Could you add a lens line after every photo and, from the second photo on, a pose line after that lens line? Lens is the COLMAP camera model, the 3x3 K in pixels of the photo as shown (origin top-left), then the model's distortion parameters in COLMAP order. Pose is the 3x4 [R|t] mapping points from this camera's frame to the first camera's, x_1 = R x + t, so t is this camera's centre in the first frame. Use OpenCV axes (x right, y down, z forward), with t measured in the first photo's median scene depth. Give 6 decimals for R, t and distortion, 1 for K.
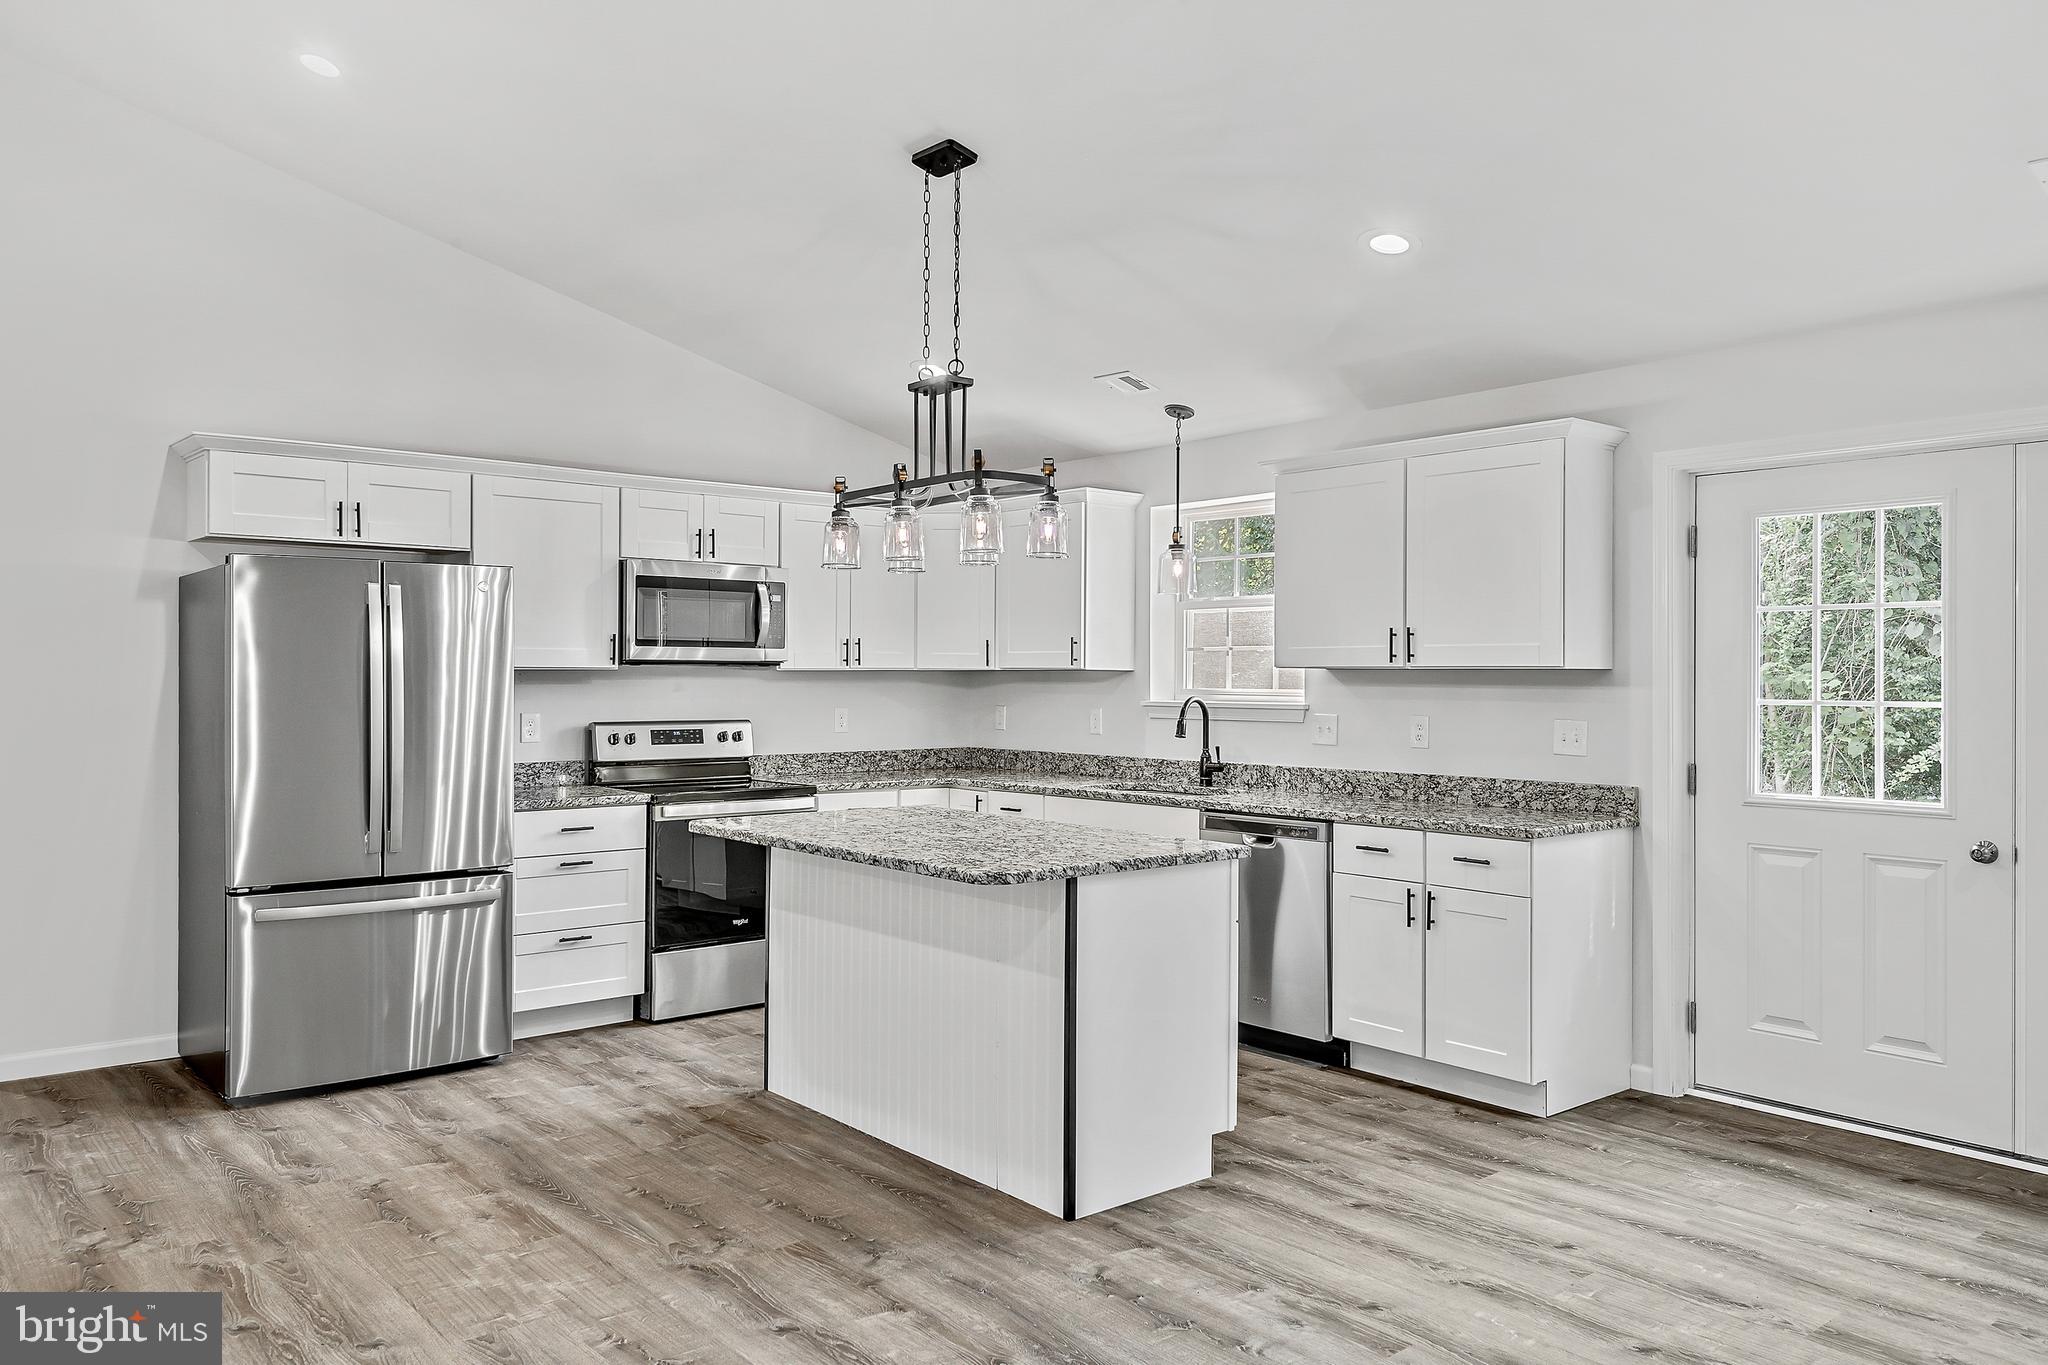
lens RADIAL K [[1480.1, 0, 1026.2], [0, 1480.1, 672.2], [0, 0, 1]] dist [0.033748, -0.029562]
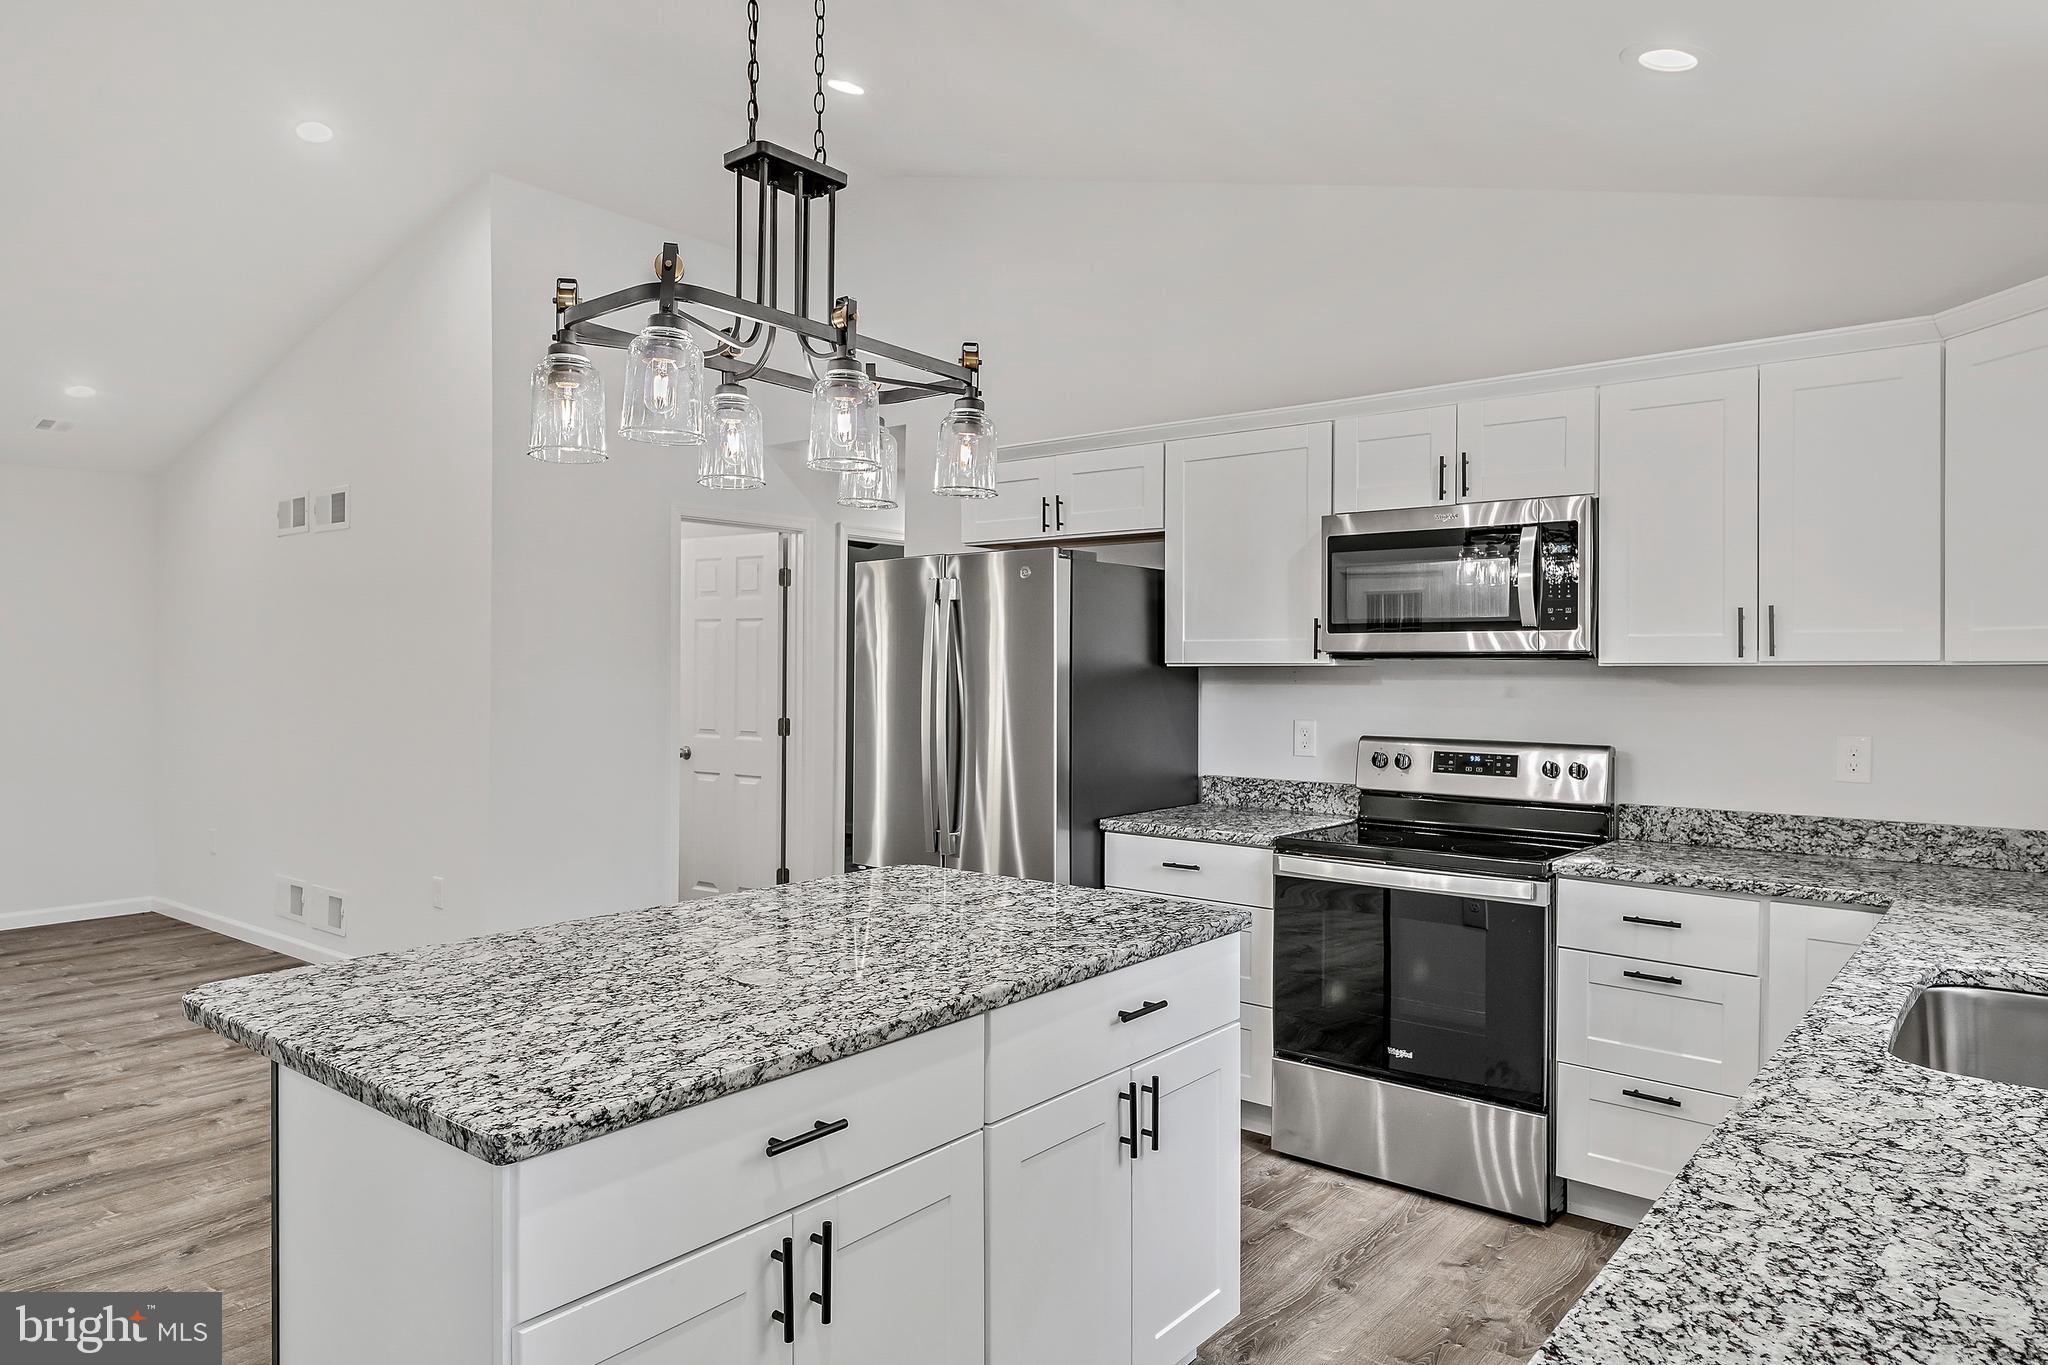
lens RADIAL K [[1292.7, 0, 1020.2], [0, 1292.7, 670.8], [0, 0, 1]] dist [0.011709, -0.002911]
pose [[0.180710, -0.000659, -0.983536, 0.388548], [-0.002220, 0.999997, -0.001078, 0.002079], [0.983534, 0.002379, 0.180708, 0.846930]]
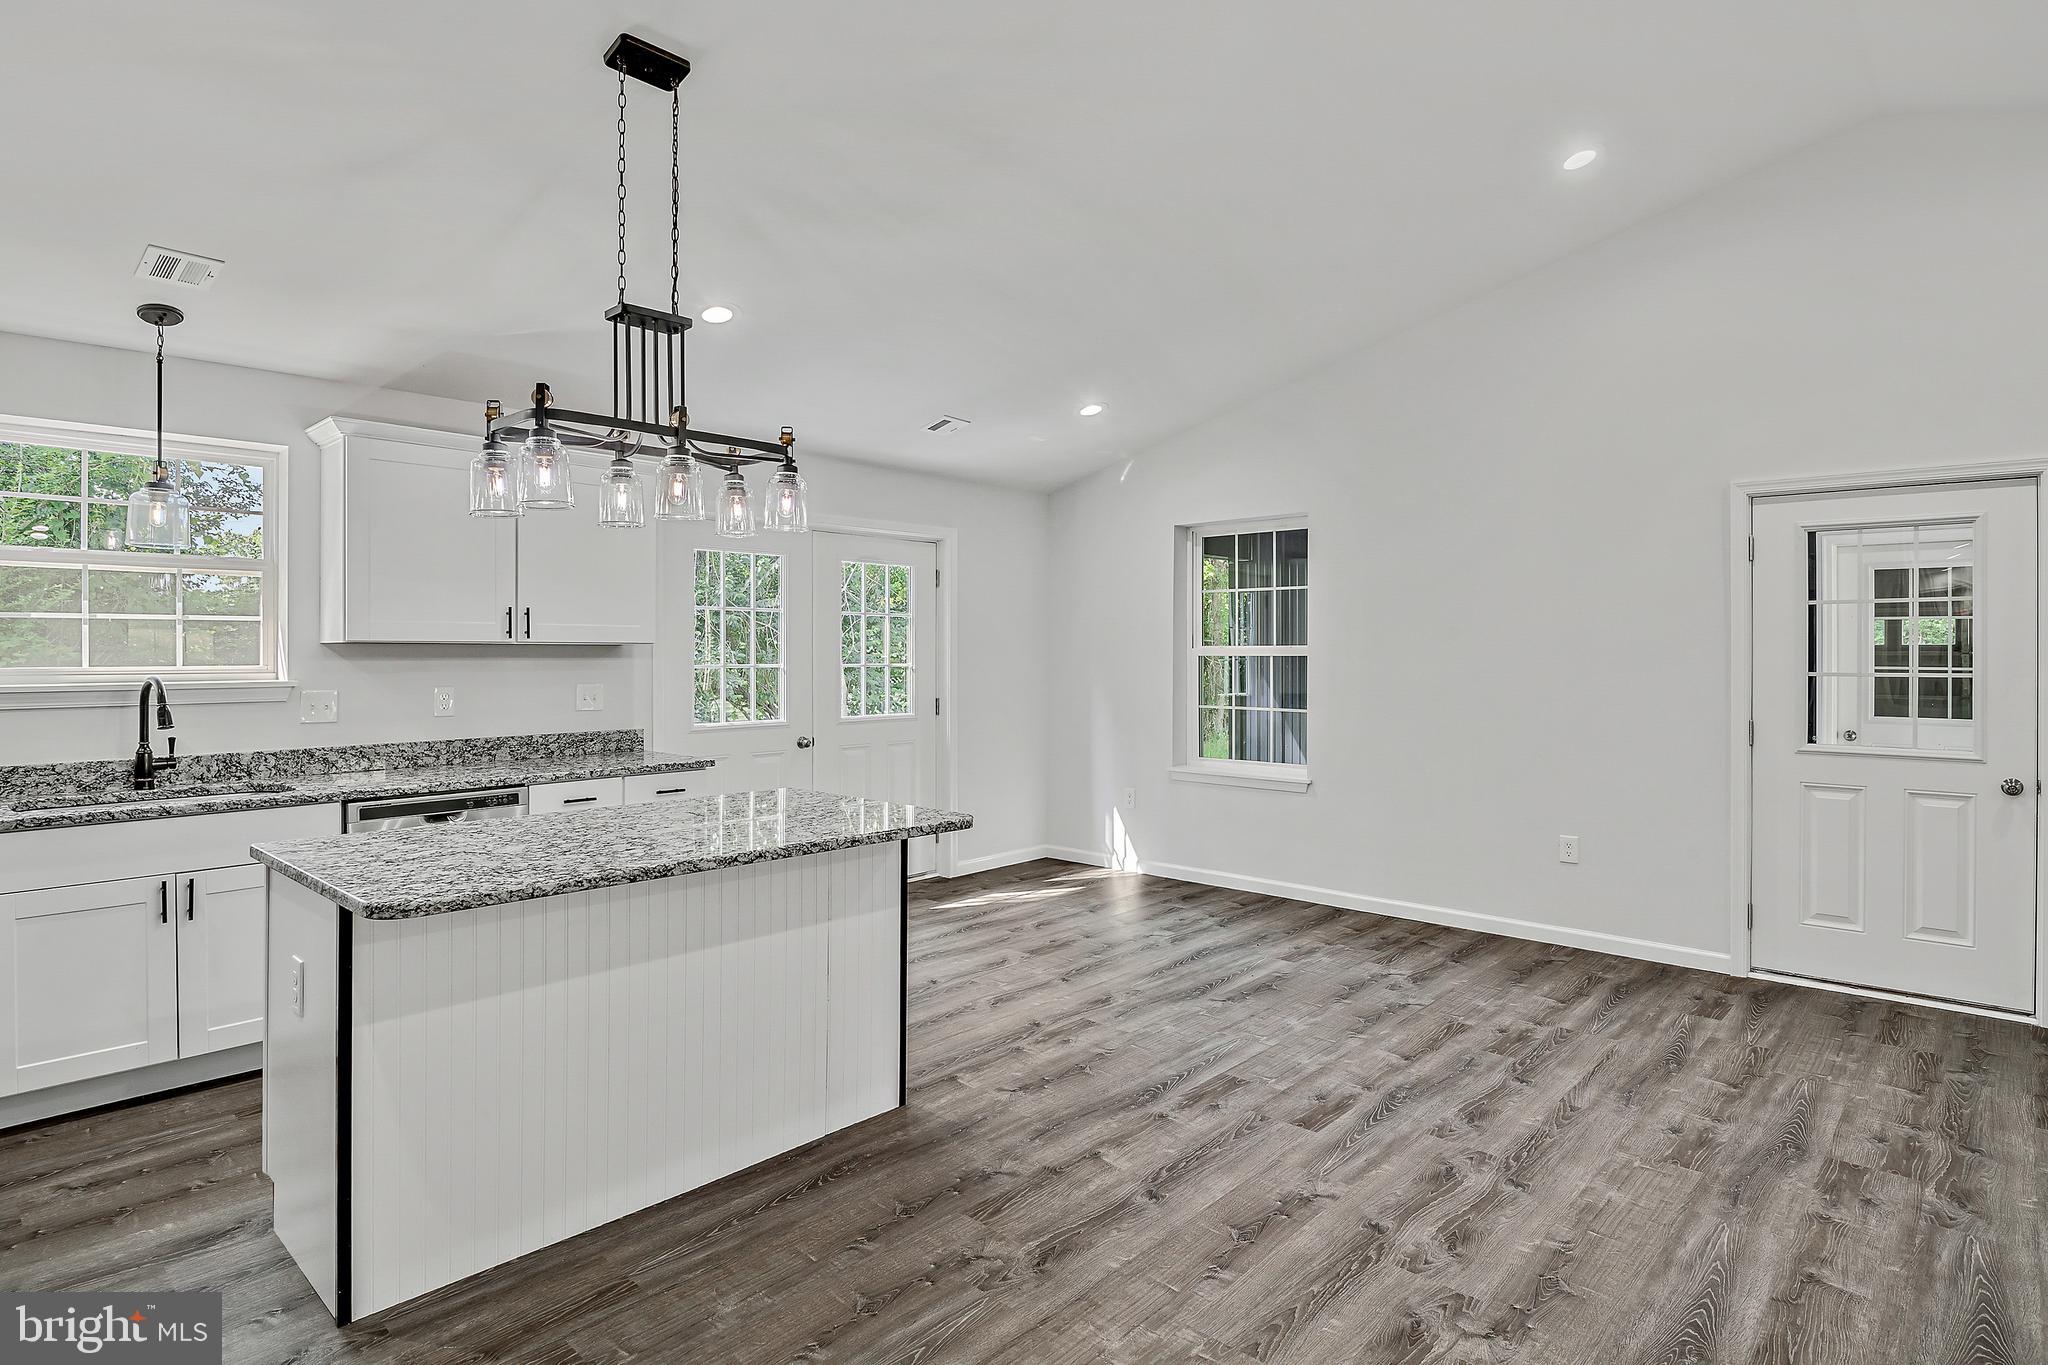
lens RADIAL K [[1061.5, 0, 1016.9], [0, 1061.5, 653.8], [0, 0, 1]] dist [0.000742, -0.016696]
pose [[-0.117156, -0.004345, 0.993104, -0.597524], [-0.001724, 0.999990, 0.004172, 0.001343], [-0.993112, -0.001223, -0.117162, 0.726422]]
